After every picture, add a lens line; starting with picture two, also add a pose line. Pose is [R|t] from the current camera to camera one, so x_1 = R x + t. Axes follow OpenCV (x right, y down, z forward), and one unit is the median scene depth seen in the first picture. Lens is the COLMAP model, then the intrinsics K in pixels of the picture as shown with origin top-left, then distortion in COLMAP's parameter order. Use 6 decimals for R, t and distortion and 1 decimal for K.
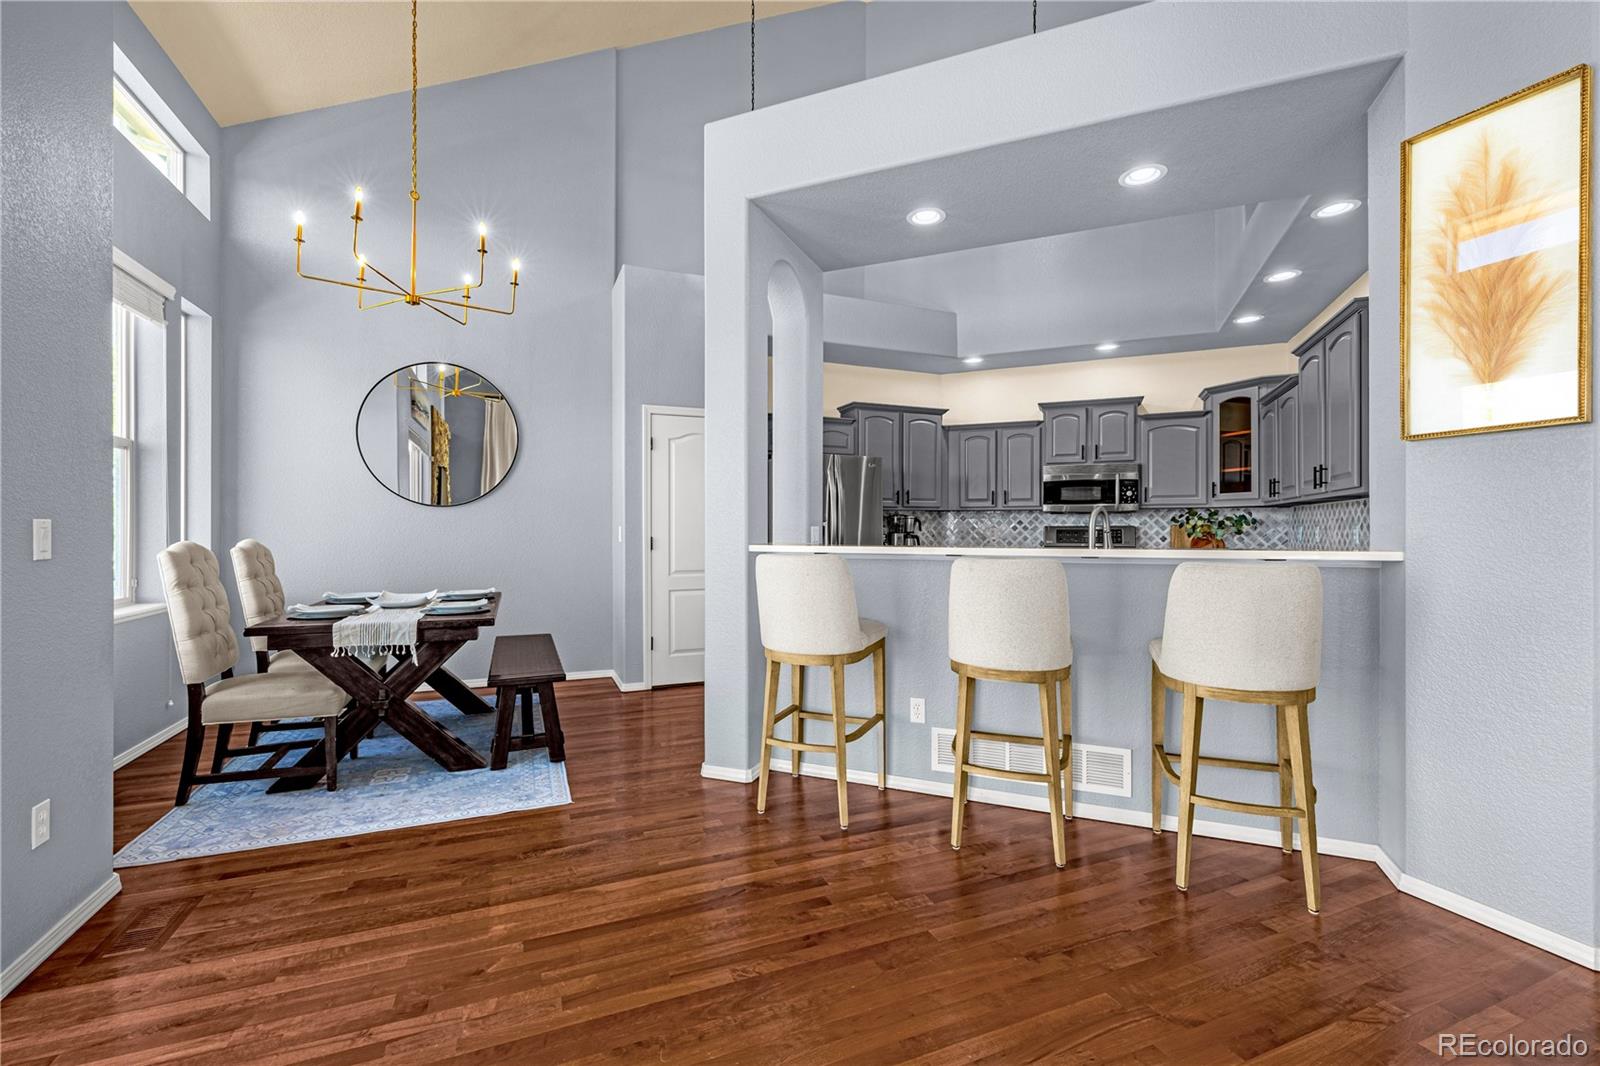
lens RADIAL K [[679.1, 0, 799.4], [0, 679.1, 531.2], [0, 0, 1]] dist [0.001842, -0.000193]
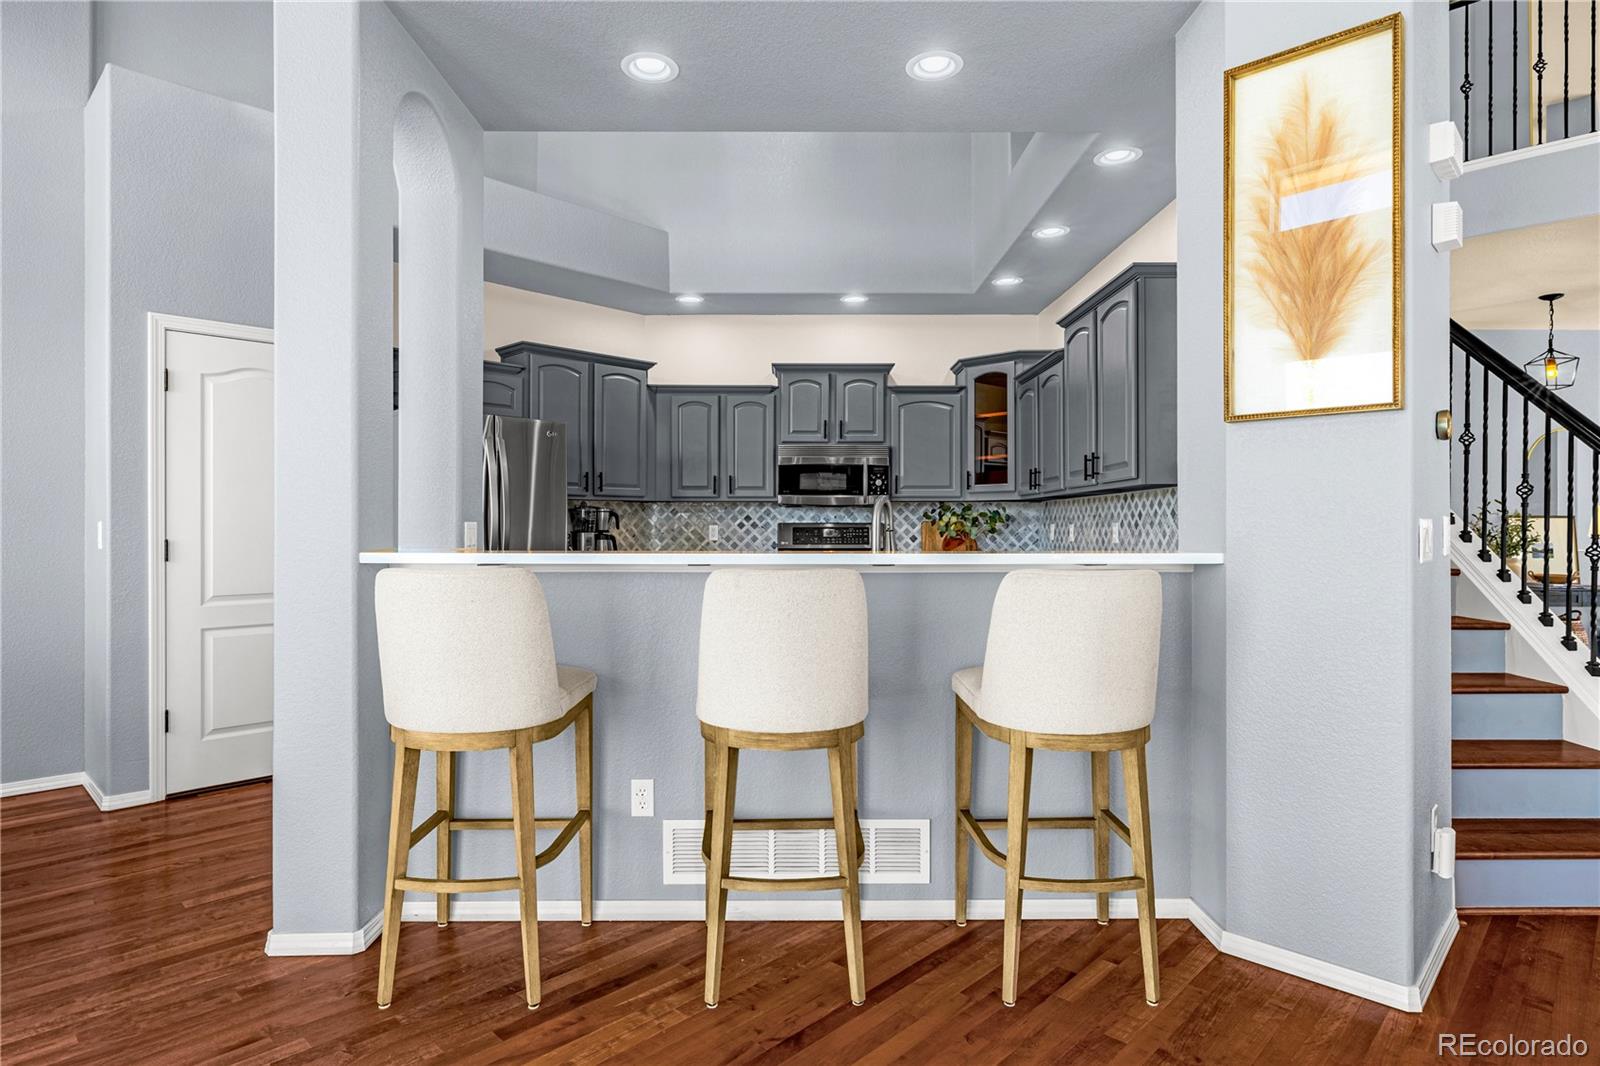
lens RADIAL K [[875.6, 0, 798.9], [0, 875.6, 525.9], [0, 0, 1]] dist [-0.003390, 0.002459]
pose [[0.917941, 0.001120, 0.396716, -0.023667], [0.000632, 0.999991, -0.004286, 0.000334], [-0.396717, 0.004185, 0.917932, 0.134037]]
